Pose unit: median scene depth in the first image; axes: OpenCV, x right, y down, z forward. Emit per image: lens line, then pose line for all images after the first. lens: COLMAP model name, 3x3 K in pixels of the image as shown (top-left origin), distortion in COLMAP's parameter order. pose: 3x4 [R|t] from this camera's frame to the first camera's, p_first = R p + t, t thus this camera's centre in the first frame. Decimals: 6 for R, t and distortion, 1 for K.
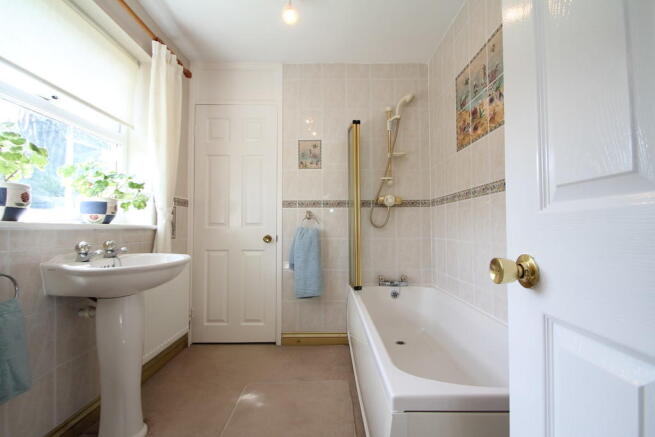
lens RADIAL K [[304.7, 0, 325.2], [0, 304.7, 217.7], [0, 0, 1]] dist [0.002405, 0.000137]
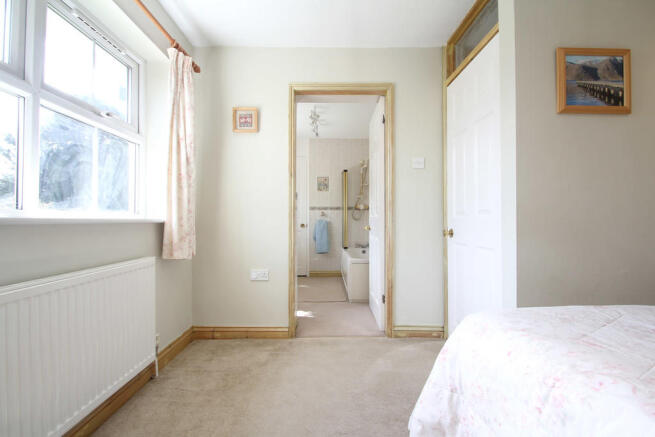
lens RADIAL K [[304.7, 0, 328.4], [0, 304.7, 217.6], [0, 0, 1]] dist [0.002405, 0.000137]
pose [[0.999645, 0.001026, -0.026630, 0.039143], [-0.000554, 0.999842, 0.017755, -0.019733], [0.026644, -0.017734, 0.999488, -1.062467]]
